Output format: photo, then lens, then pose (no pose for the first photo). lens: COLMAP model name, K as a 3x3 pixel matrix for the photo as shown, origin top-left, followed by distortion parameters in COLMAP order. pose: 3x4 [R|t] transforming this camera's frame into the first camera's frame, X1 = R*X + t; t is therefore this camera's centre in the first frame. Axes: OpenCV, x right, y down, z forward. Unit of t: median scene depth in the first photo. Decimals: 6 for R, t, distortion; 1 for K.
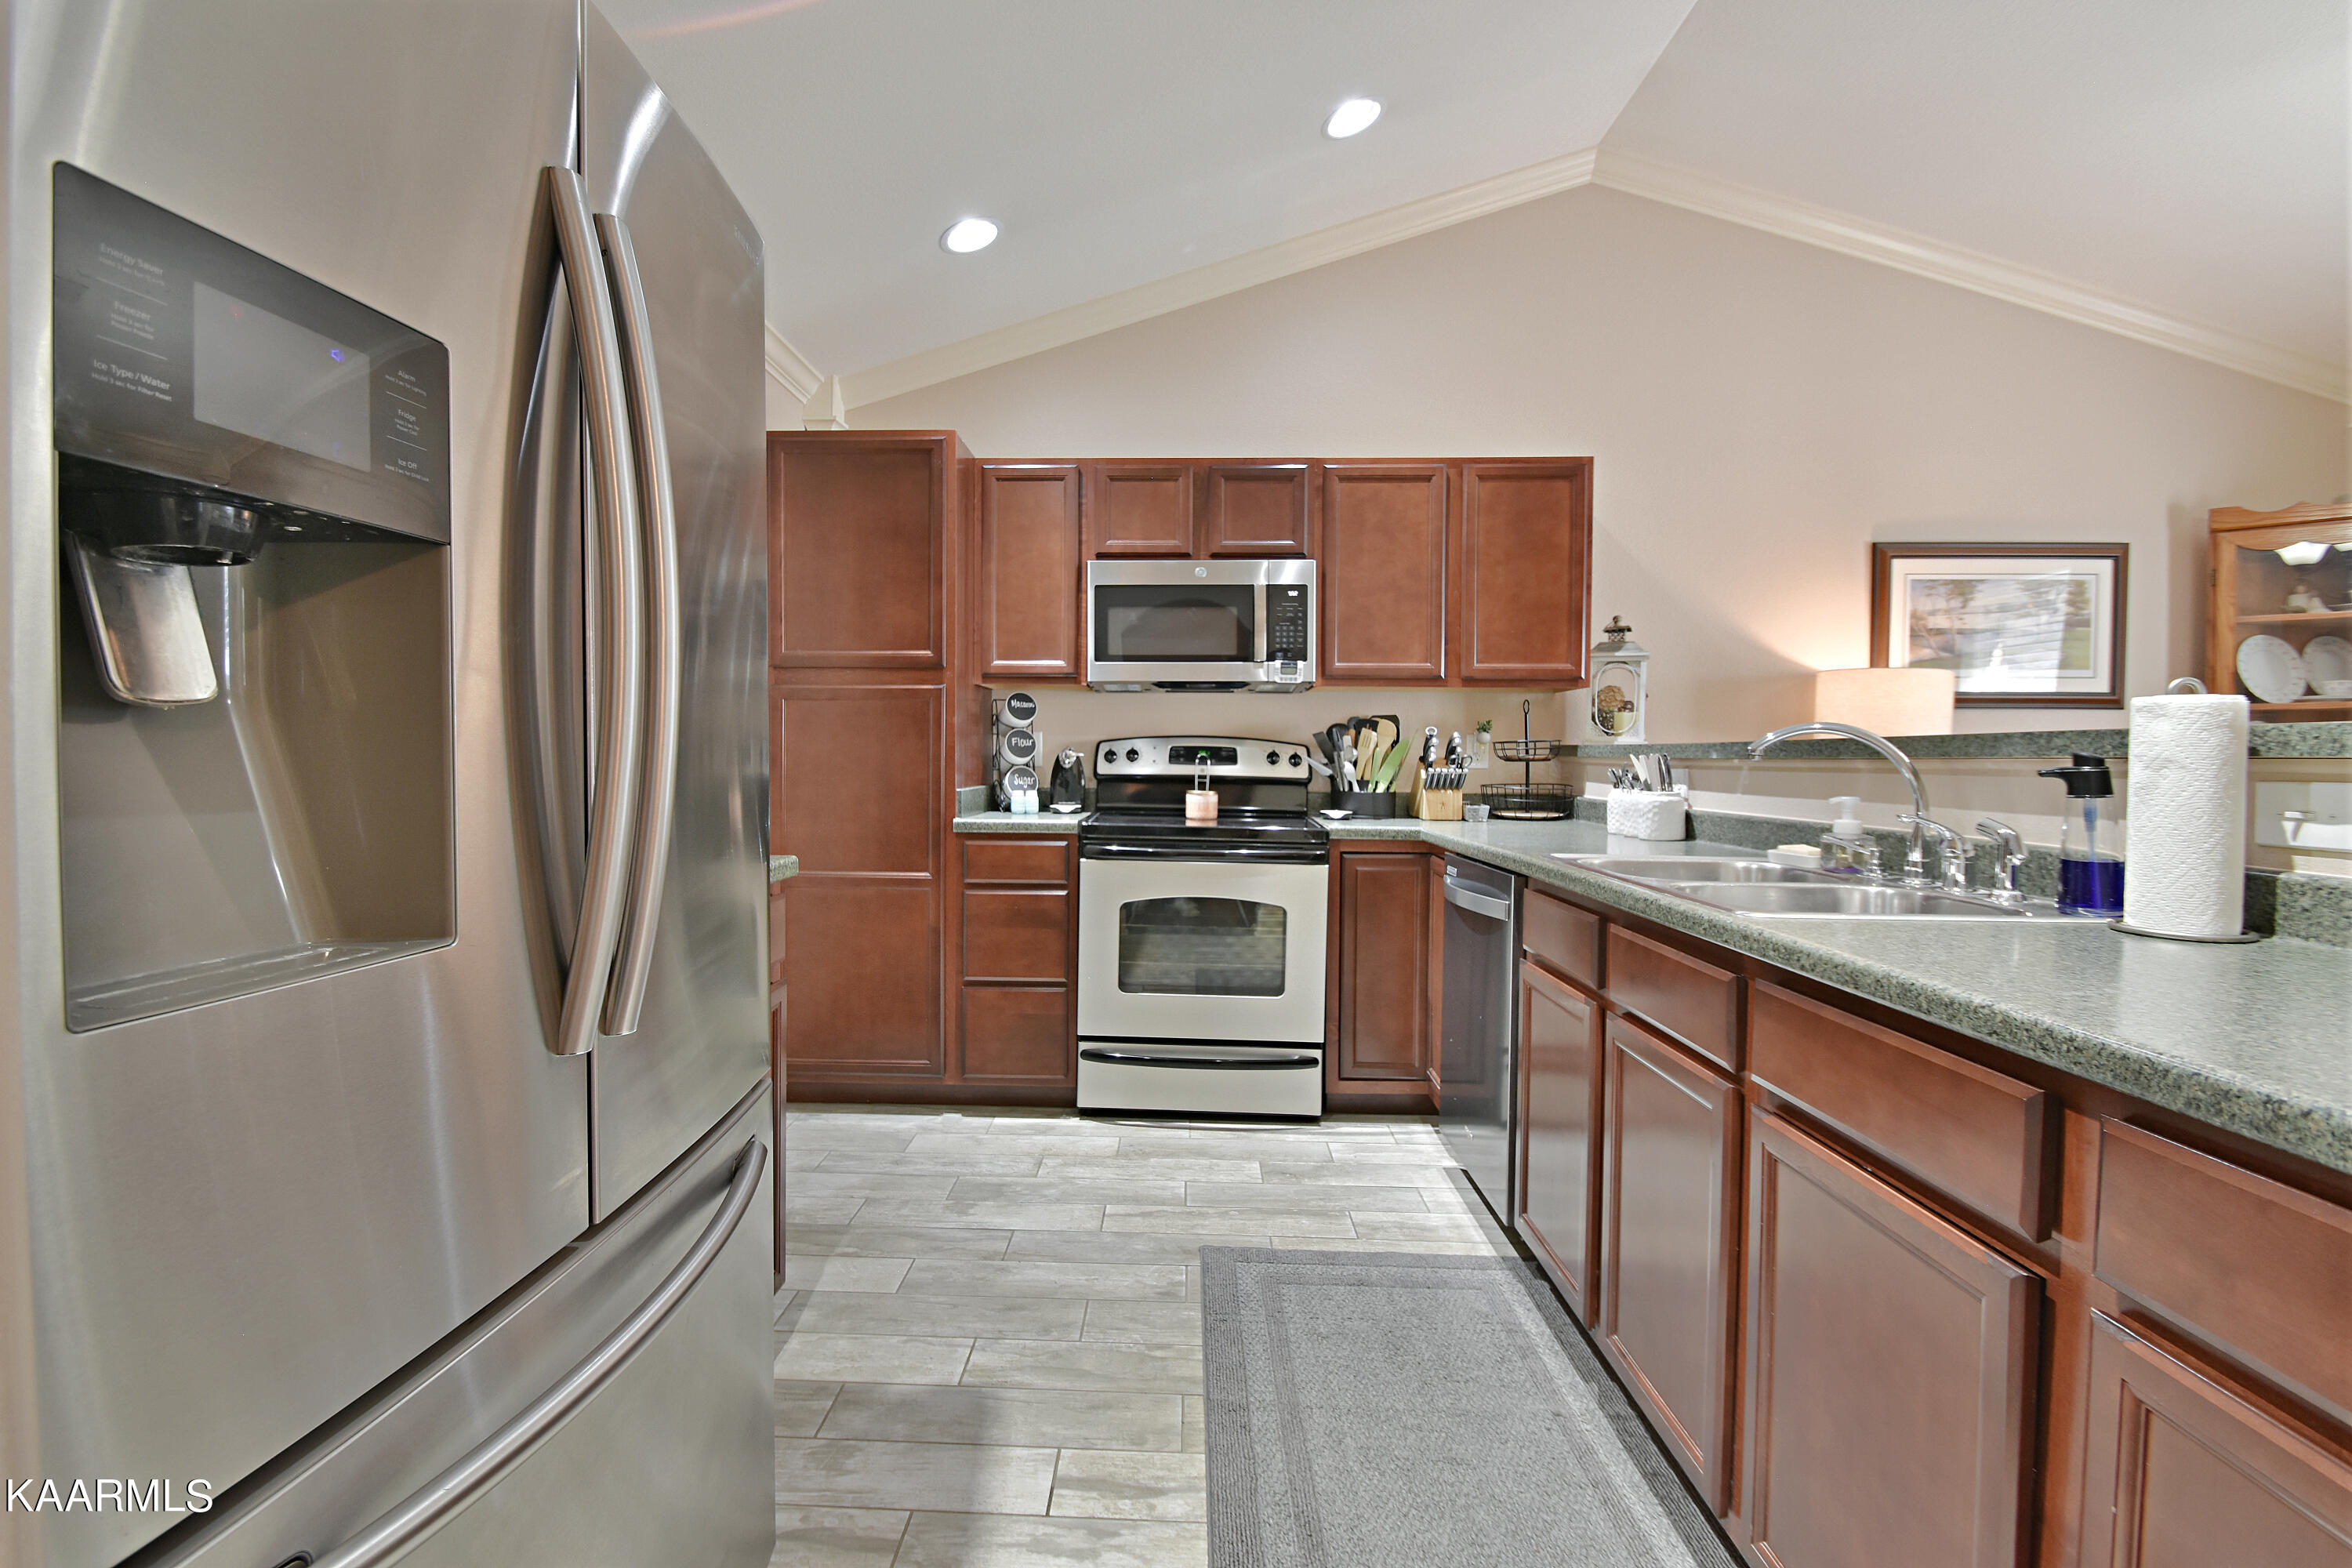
lens RADIAL K [[1034.9, 0, 1128.9], [0, 1034.9, 779.8], [0, 0, 1]] dist [-0.000160, -0.007612]
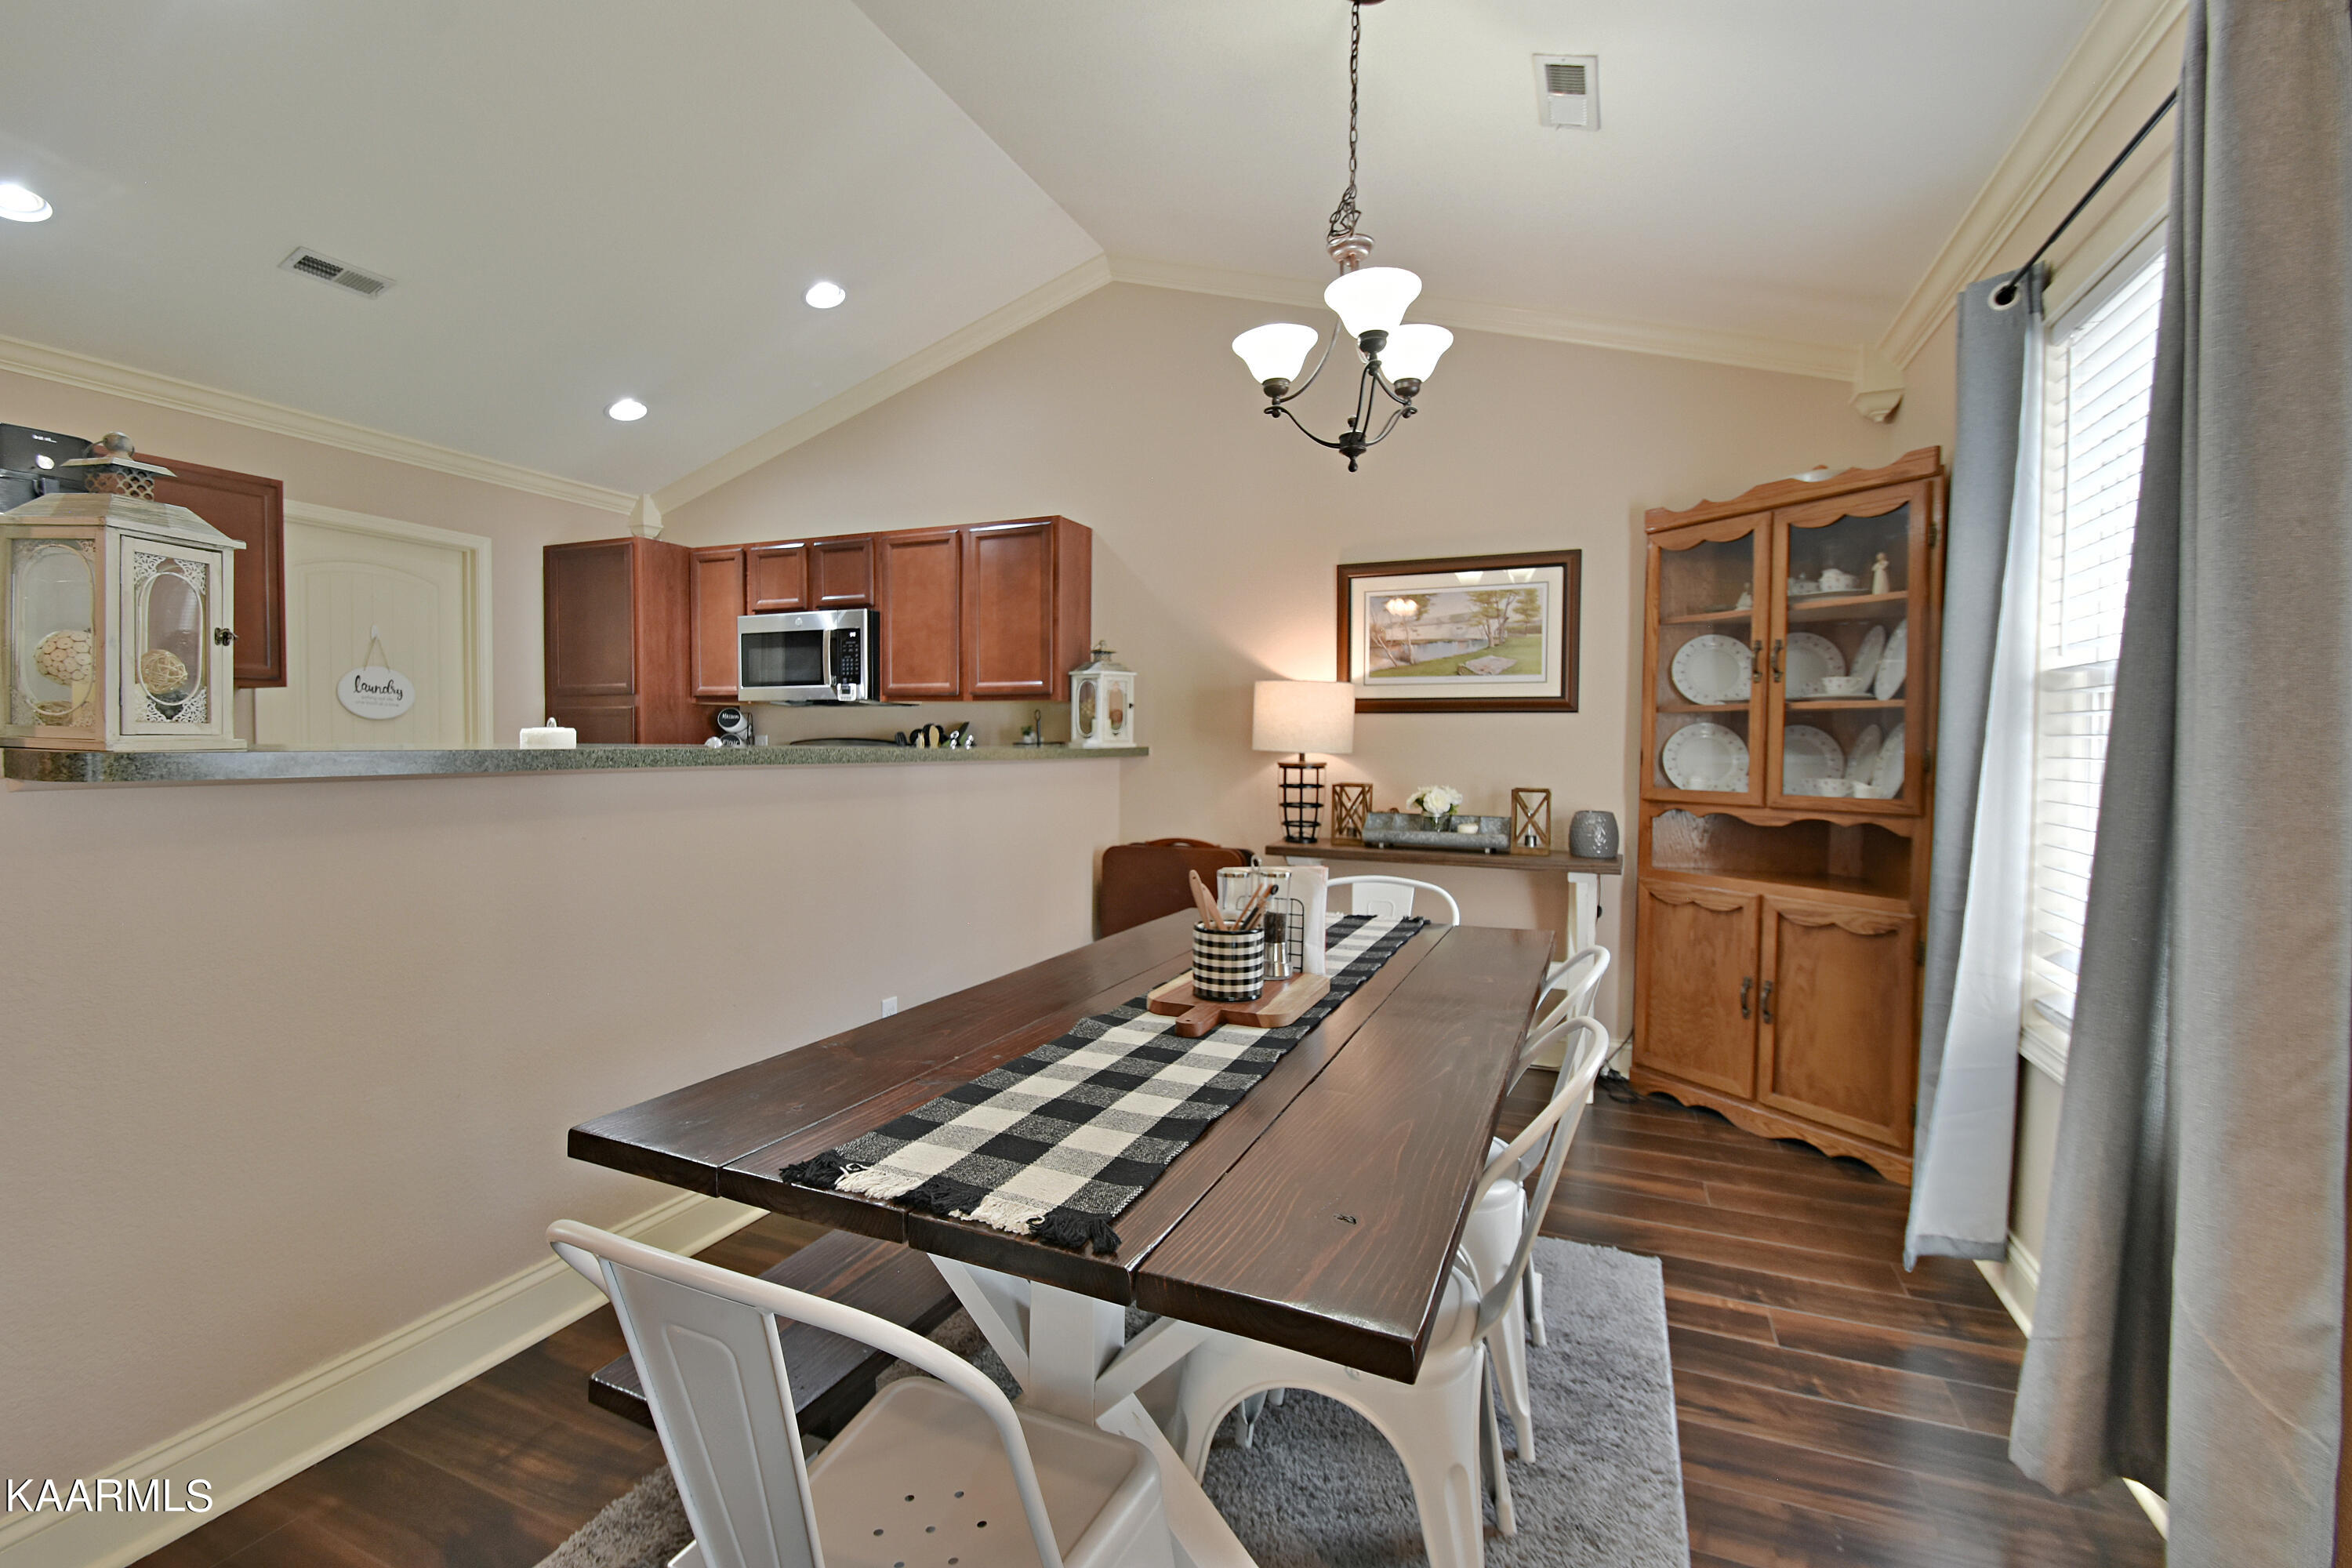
lens RADIAL K [[1034.9, 0, 1124.3], [0, 1034.9, 763.4], [0, 0, 1]] dist [-0.000160, -0.007612]
pose [[0.929927, 0.008325, -0.367650, 0.951264], [-0.011285, 0.999919, -0.005902, -0.007486], [0.367571, 0.009637, 0.929945, -0.119989]]
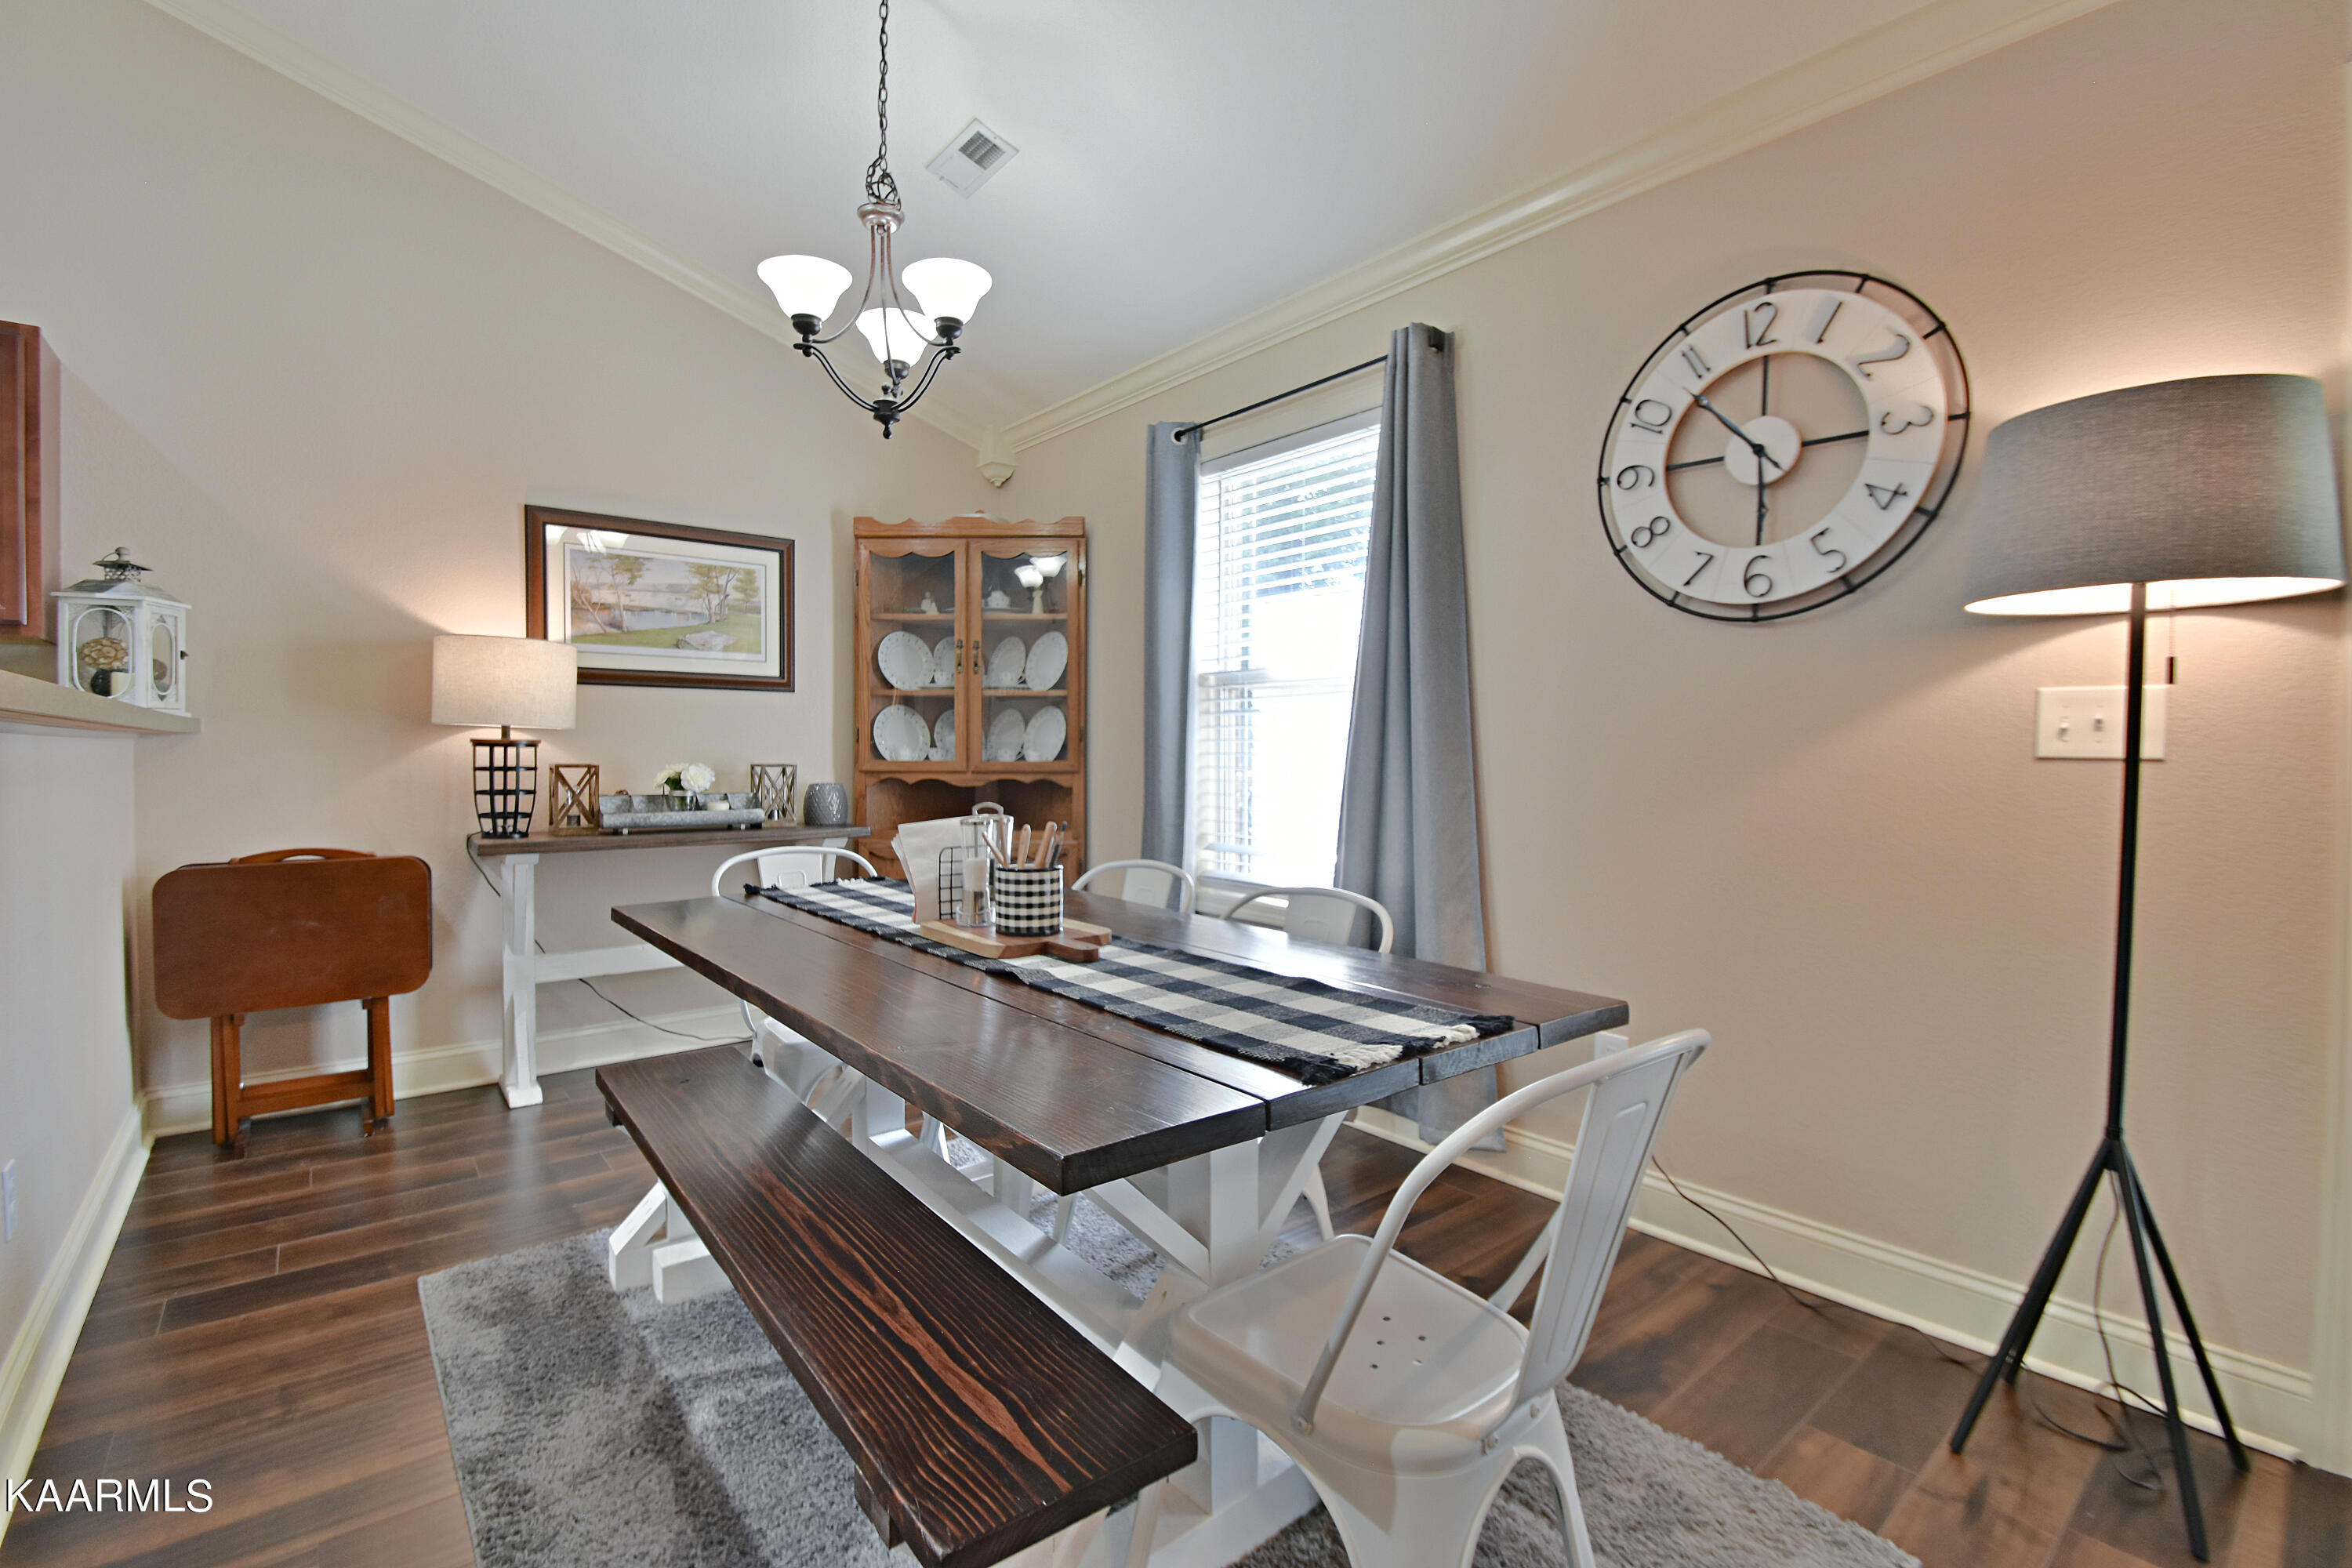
lens RADIAL K [[1034.9, 0, 1174.0], [0, 1034.9, 762.2], [0, 0, 1]] dist [-0.000160, -0.007612]
pose [[0.737946, -0.011355, 0.674764, 0.540589], [0.018588, 0.999821, -0.003503, 0.016394], [-0.674604, 0.015127, 0.738025, -0.076156]]
